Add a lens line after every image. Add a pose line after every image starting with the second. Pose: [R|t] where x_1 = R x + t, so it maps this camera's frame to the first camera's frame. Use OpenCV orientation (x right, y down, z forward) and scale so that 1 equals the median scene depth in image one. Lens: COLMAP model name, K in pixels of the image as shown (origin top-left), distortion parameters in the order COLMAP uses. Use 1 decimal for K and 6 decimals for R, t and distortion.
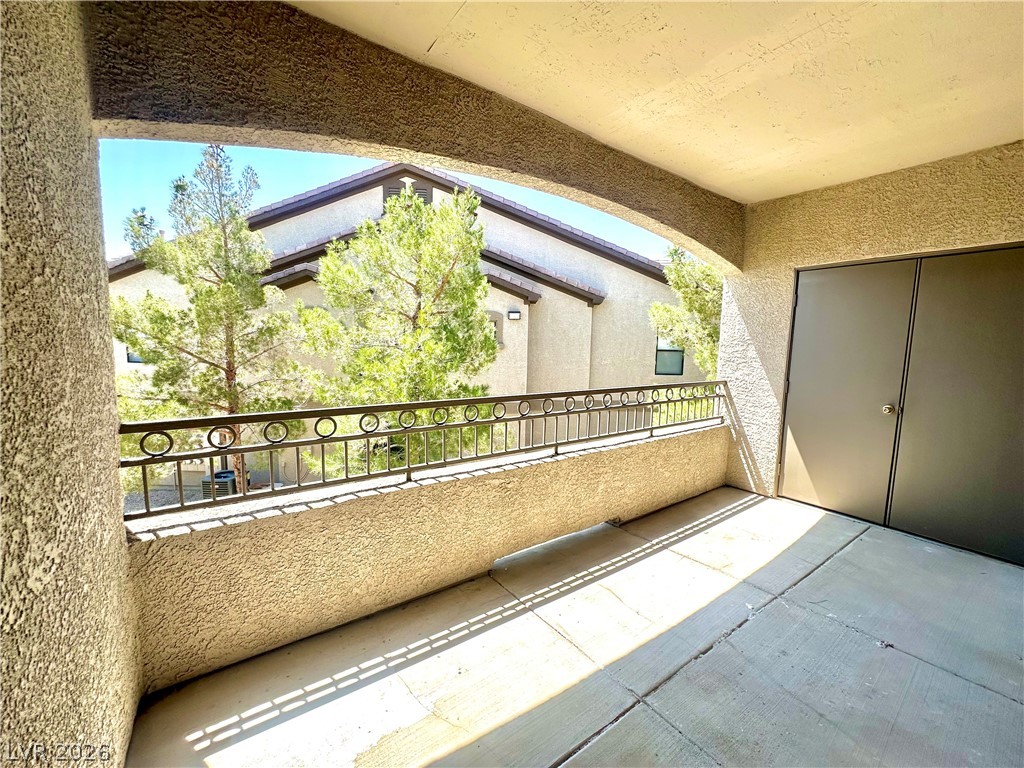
lens RADIAL K [[415.7, 0, 515.3], [0, 415.7, 388.0], [0, 0, 1]] dist [-0.002493, 0.000681]
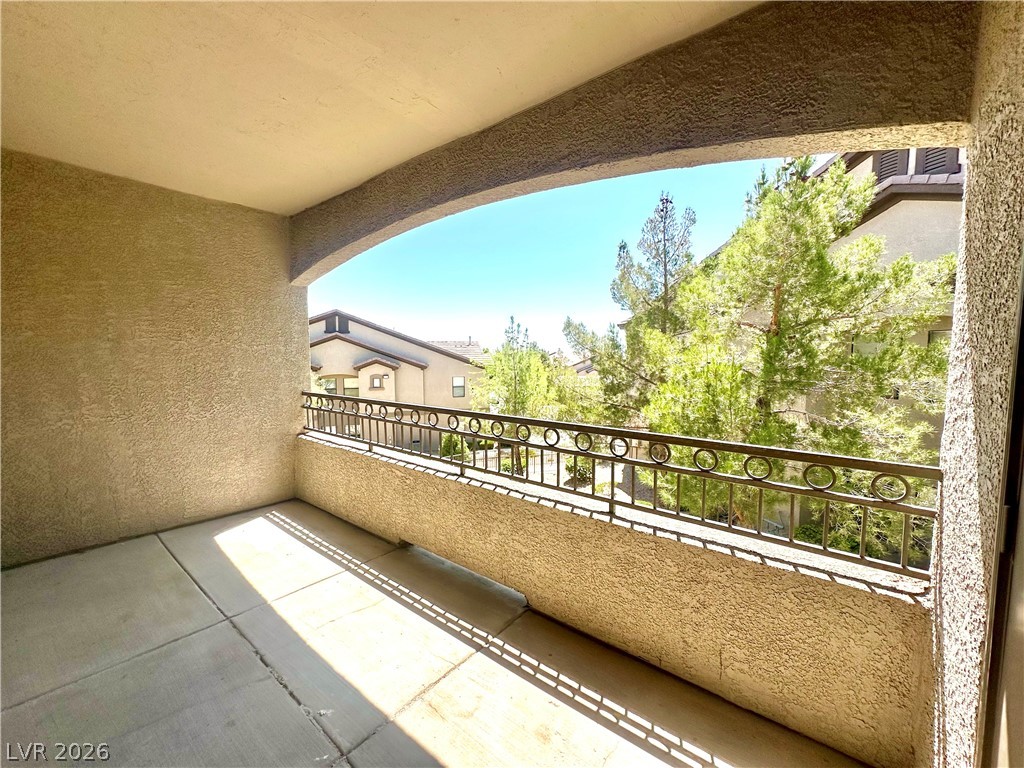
lens RADIAL K [[415.7, 0, 509.2], [0, 415.7, 387.9], [0, 0, 1]] dist [-0.002493, 0.000681]
pose [[0.259499, 0.054466, -0.964206, 0.805194], [-0.104662, 0.994114, 0.027988, -0.061313], [0.960055, 0.093653, 0.263672, 0.646062]]
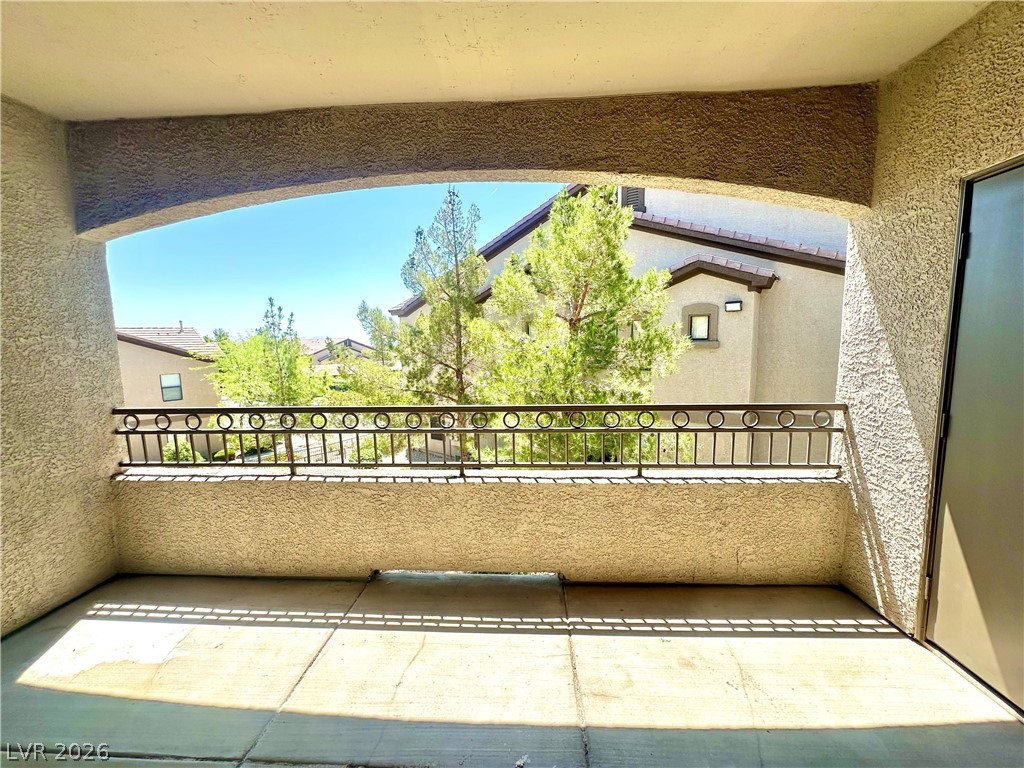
lens RADIAL K [[415.7, 0, 512.9], [0, 415.7, 387.9], [0, 0, 1]] dist [-0.002493, 0.000681]
pose [[0.773035, 0.039441, -0.633136, 0.567278], [-0.037560, 0.999160, 0.016384, -0.035698], [0.633251, 0.011115, 0.773867, 0.298014]]
